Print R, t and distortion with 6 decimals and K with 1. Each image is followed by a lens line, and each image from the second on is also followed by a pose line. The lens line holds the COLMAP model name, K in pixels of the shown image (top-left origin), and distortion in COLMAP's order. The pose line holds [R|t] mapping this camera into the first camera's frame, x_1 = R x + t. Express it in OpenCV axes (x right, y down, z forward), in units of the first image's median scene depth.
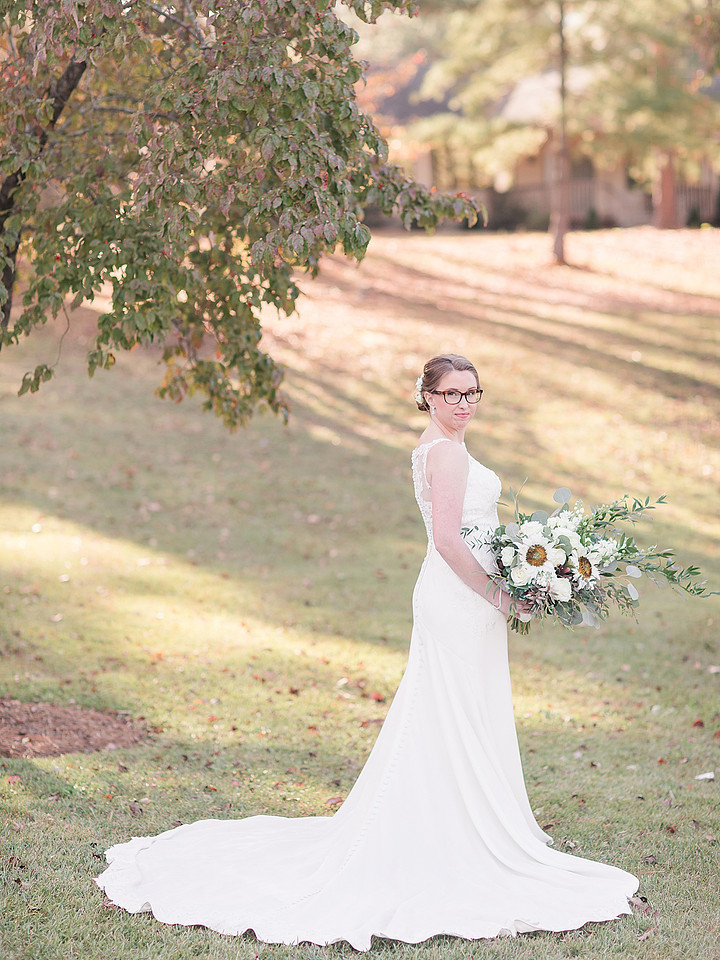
lens RADIAL K [[2634.9, 0, 360.0], [0, 2634.9, 432.1], [0, 0, 1]] dist [0.015389, -1.327836]
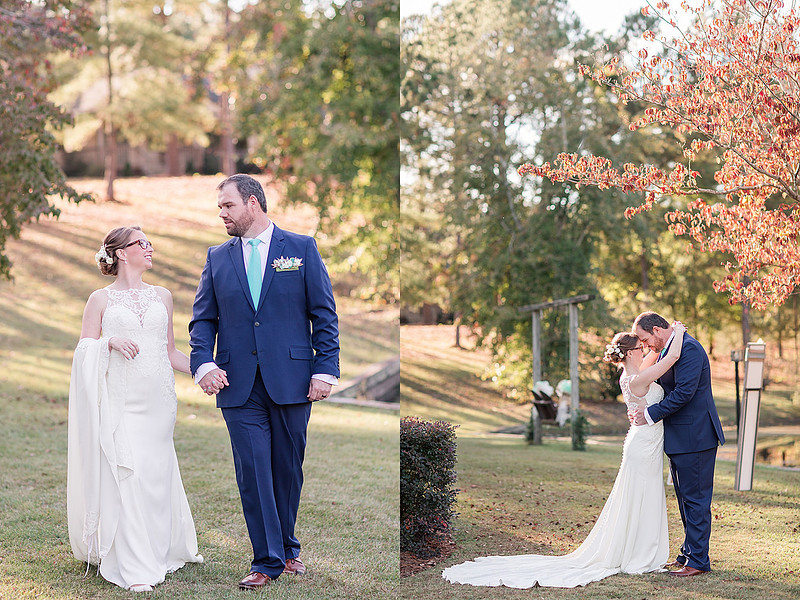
lens RADIAL K [[1867.5, 0, 400.0], [0, 1867.5, 300.0], [0, 0, 1]] dist [-0.037067, 0.298555]
pose [[0.972365, -0.021539, 0.232471, -0.080306], [0.022305, 0.999751, -0.000667, 0.019328], [-0.232398, 0.005834, 0.972603, -0.716412]]
